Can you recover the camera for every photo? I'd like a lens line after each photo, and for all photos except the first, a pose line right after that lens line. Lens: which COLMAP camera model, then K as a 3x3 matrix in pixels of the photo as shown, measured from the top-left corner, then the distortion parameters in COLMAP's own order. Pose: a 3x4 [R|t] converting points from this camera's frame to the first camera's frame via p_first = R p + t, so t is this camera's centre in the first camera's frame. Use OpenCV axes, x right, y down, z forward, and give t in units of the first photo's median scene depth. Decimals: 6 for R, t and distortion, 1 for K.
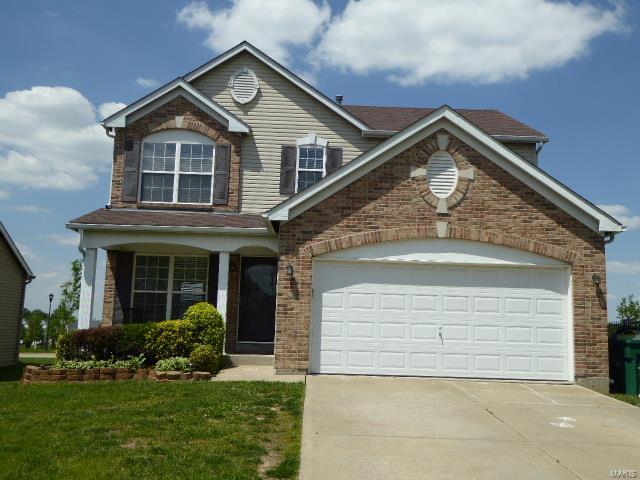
lens RADIAL K [[665.5, 0, 322.2], [0, 665.5, 239.0], [0, 0, 1]] dist [-0.002573, 0.002301]
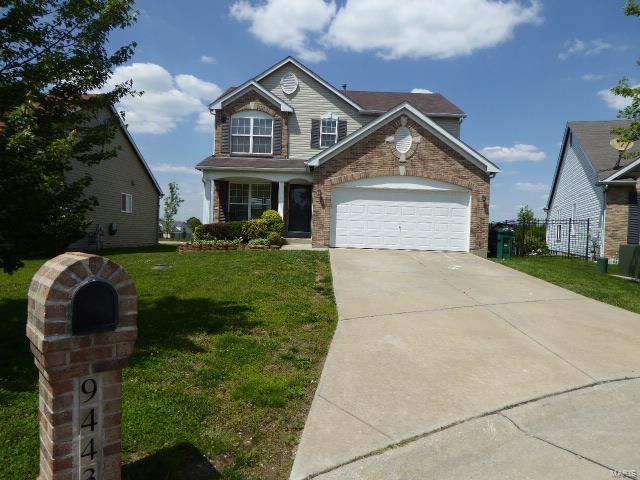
lens RADIAL K [[459.2, 0, 316.5], [0, 459.2, 236.6], [0, 0, 1]] dist [-0.040216, 0.003367]
pose [[0.999692, 0.002883, -0.024644, -0.022158], [0.000914, 0.988273, 0.152696, -0.024690], [0.024795, -0.152672, 0.987966, -0.256535]]
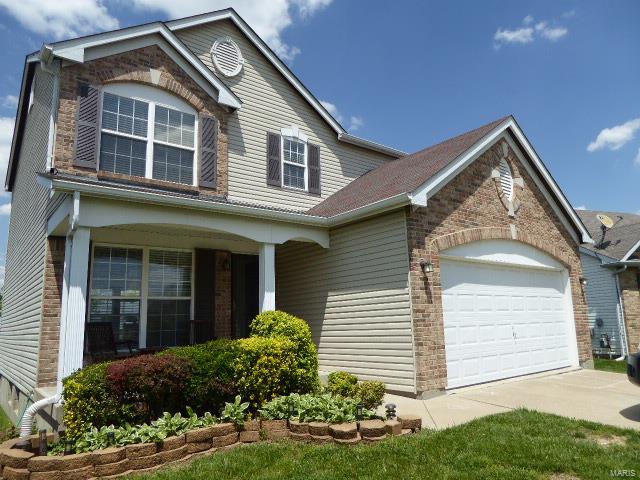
lens RADIAL K [[459.2, 0, 316.5], [0, 459.2, 236.6], [0, 0, 1]] dist [-0.040216, 0.003367]
pose [[0.800849, 0.062864, 0.595558, -0.435926], [-0.034392, 0.997662, -0.059061, 0.041222], [-0.597878, 0.026816, 0.801138, 0.553146]]
